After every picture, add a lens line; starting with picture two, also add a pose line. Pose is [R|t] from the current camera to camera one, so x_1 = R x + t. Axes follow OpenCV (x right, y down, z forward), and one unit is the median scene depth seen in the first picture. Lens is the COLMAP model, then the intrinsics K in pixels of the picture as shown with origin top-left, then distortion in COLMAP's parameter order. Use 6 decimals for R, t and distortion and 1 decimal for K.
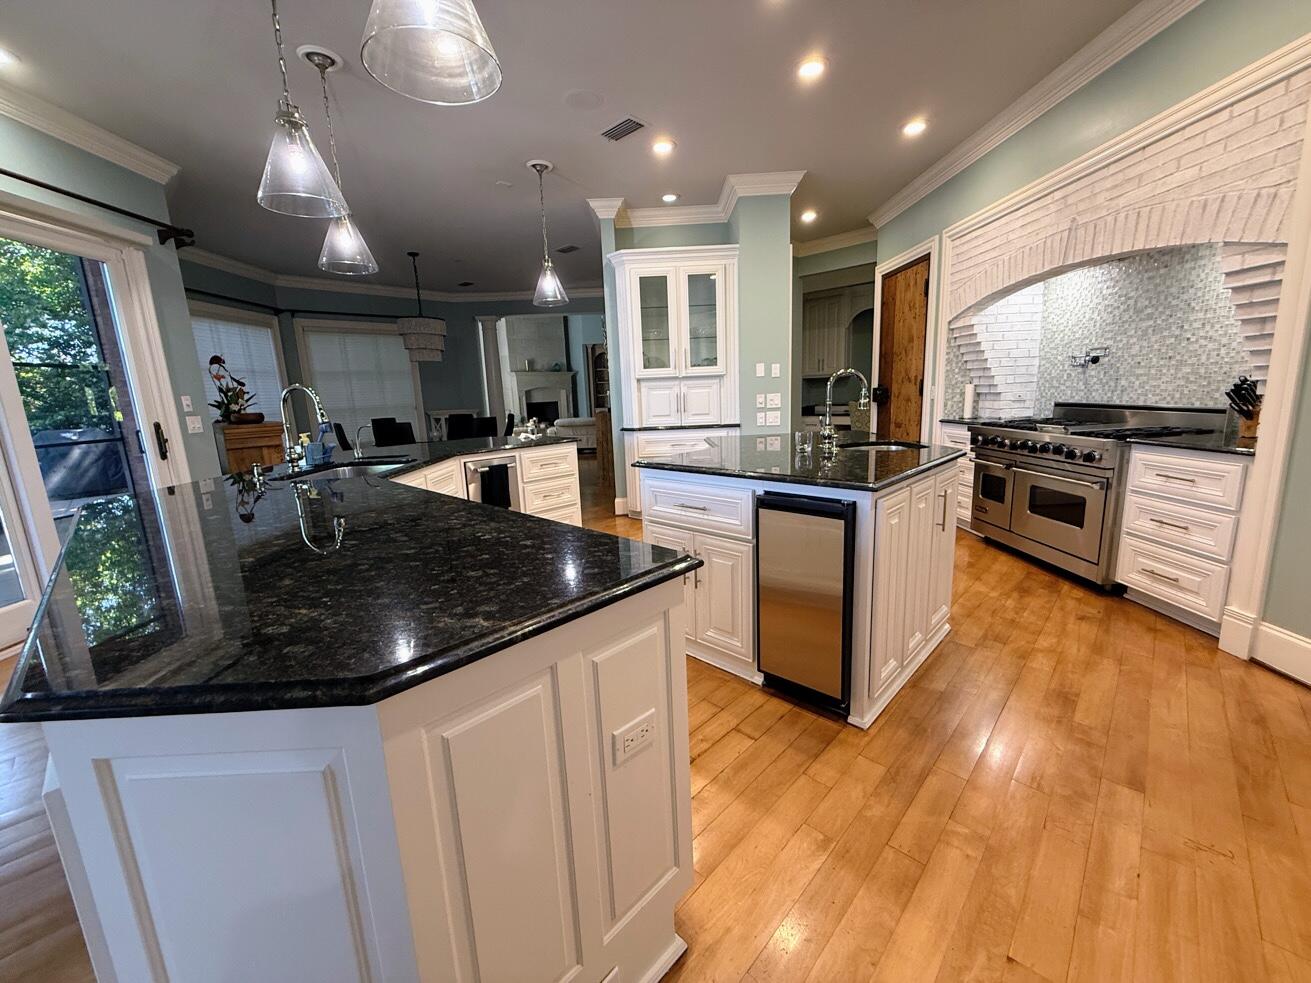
lens RADIAL K [[523.1, 0, 652.5], [0, 523.1, 491.2], [0, 0, 1]] dist [-0.000692, 0.000173]
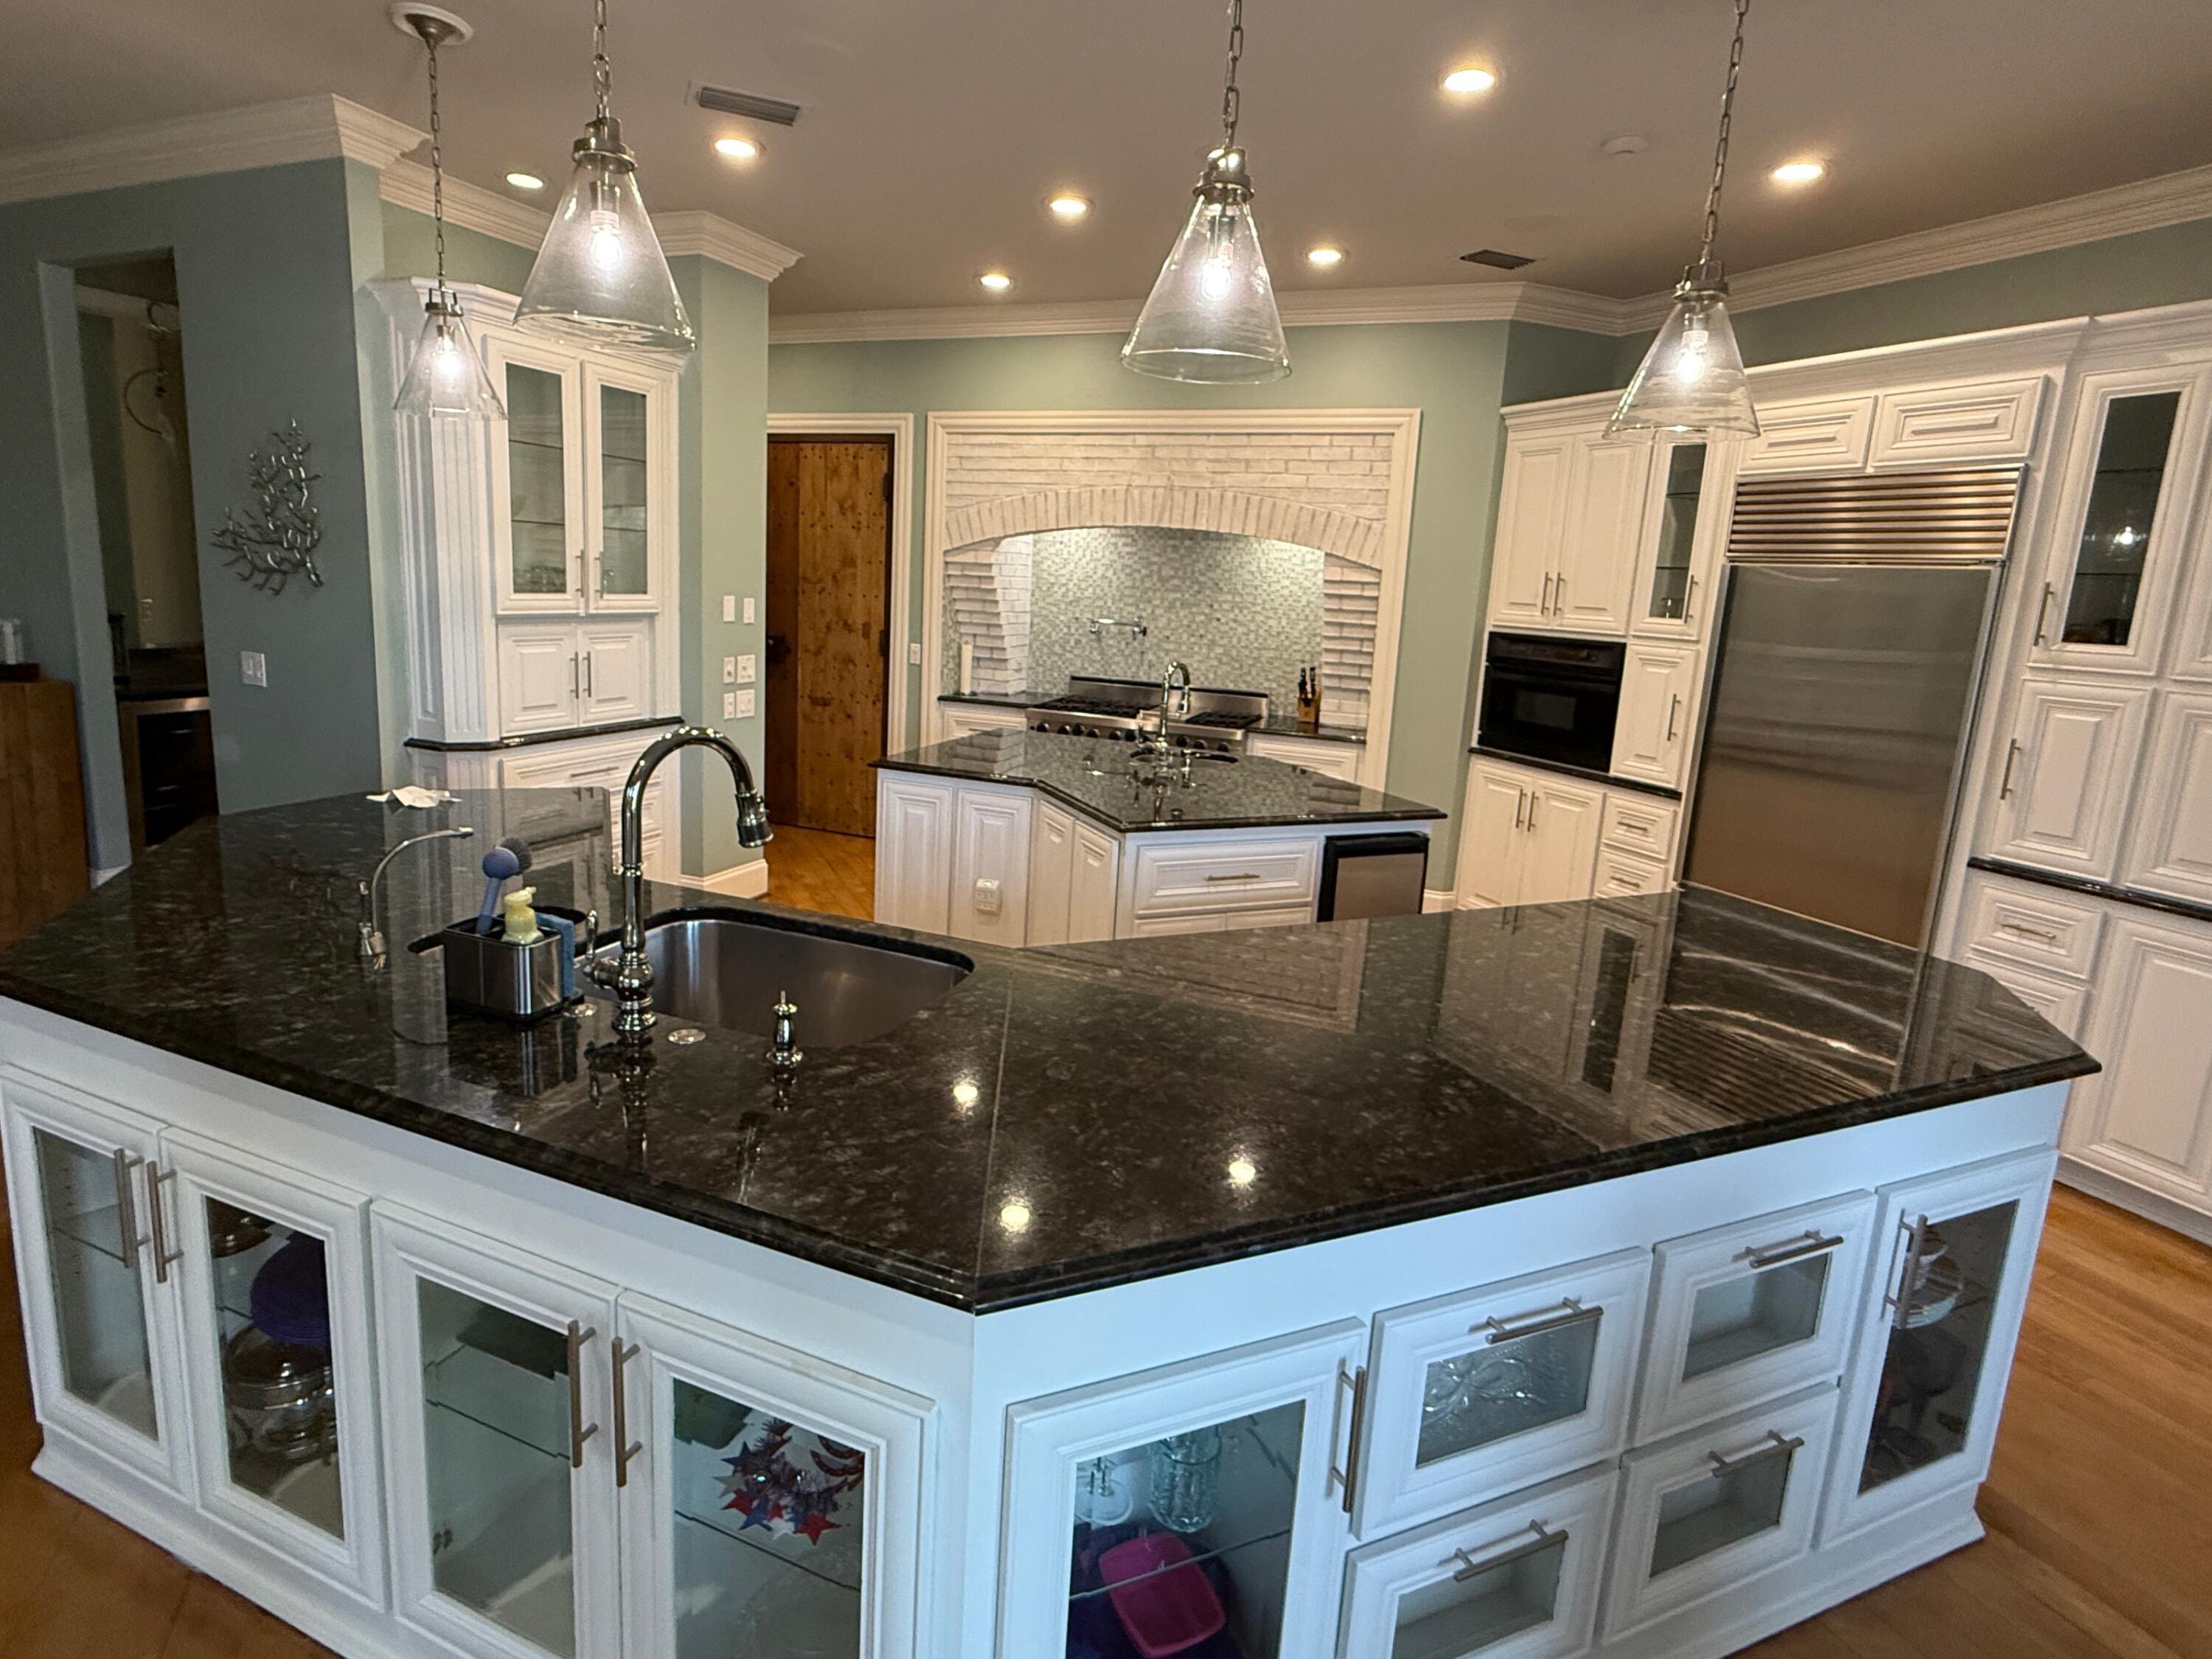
lens RADIAL K [[1107.2, 0, 1059.0], [0, 1107.2, 771.3], [0, 0, 1]] dist [0.000381, 0.000295]
pose [[0.389974, -0.097890, 0.915608, -0.795368], [0.107991, 0.992334, 0.060097, -0.131365], [-0.914471, 0.075441, 0.397556, 0.373880]]
